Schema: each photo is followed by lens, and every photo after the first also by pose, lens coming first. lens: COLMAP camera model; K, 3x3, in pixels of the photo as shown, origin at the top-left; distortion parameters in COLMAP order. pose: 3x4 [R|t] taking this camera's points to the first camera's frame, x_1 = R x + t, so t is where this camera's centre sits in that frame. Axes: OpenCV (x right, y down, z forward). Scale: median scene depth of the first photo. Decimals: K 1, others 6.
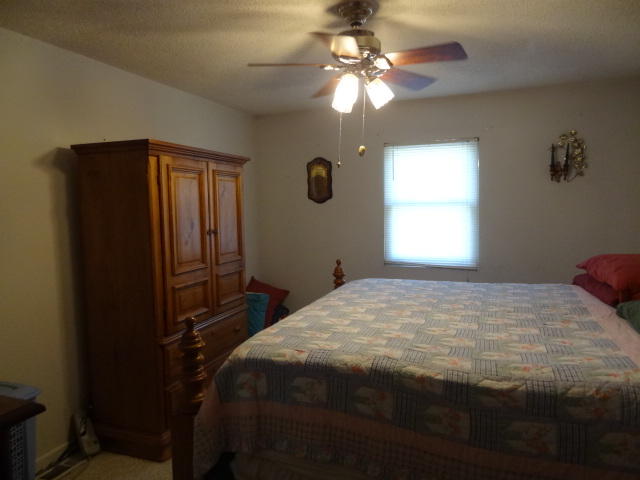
lens RADIAL K [[449.7, 0, 317.8], [0, 449.7, 240.2], [0, 0, 1]] dist [0.005664, 0.003042]
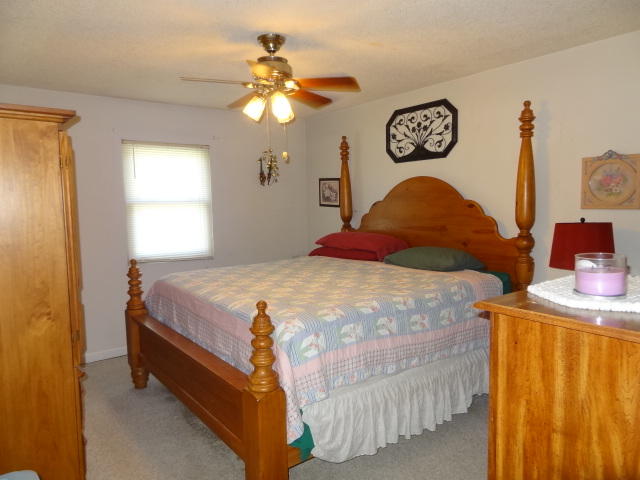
lens RADIAL K [[449.7, 0, 316.1], [0, 449.7, 239.1], [0, 0, 1]] dist [0.005664, 0.003042]
pose [[0.529781, -0.061684, 0.845888, -0.689975], [0.071336, 0.997058, 0.028030, 0.003258], [-0.845129, 0.045492, 0.532623, 0.202619]]
